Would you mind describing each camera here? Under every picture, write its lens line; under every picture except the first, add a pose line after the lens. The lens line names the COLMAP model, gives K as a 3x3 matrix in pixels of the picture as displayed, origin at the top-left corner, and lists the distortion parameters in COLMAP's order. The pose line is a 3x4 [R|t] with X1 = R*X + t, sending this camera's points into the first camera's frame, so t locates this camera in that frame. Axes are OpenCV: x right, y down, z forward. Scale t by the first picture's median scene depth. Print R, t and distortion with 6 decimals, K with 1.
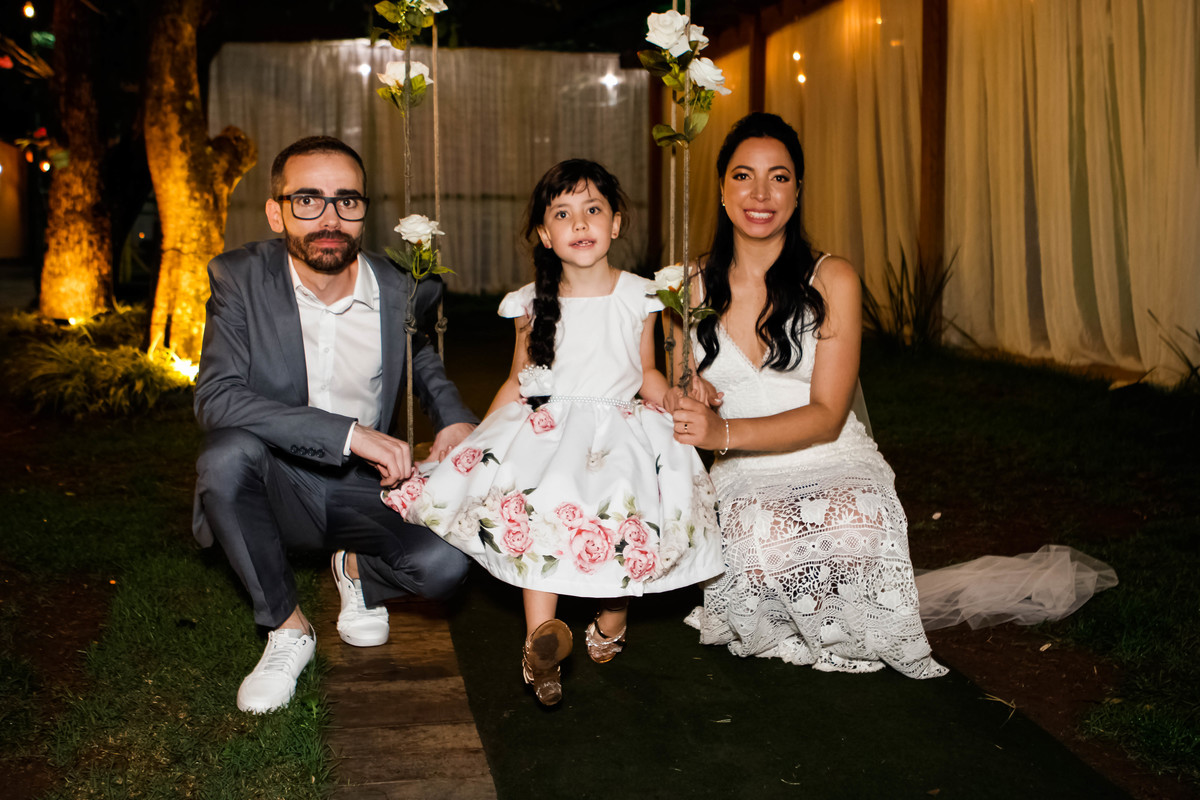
lens RADIAL K [[1295.3, 0, 600.0], [0, 1295.3, 400.0], [0, 0, 1]] dist [-0.104470, 0.048424]
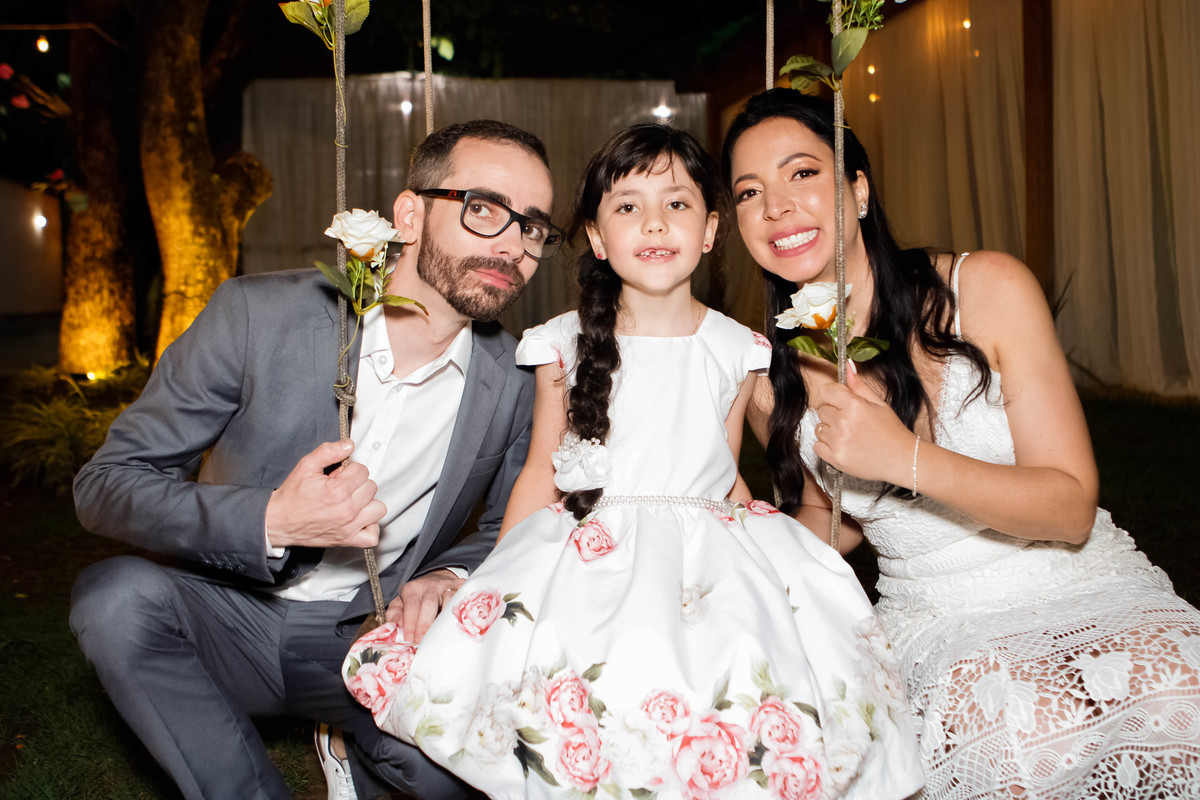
lens RADIAL K [[1315.5, 0, 634.6], [0, 1315.5, 398.1], [0, 0, 1]] dist [-0.178906, -0.009130]
pose [[0.999653, -0.021297, -0.015480, -0.008710], [0.020756, 0.999196, -0.034314, -0.008974], [0.016198, 0.033980, 0.999291, 0.125225]]
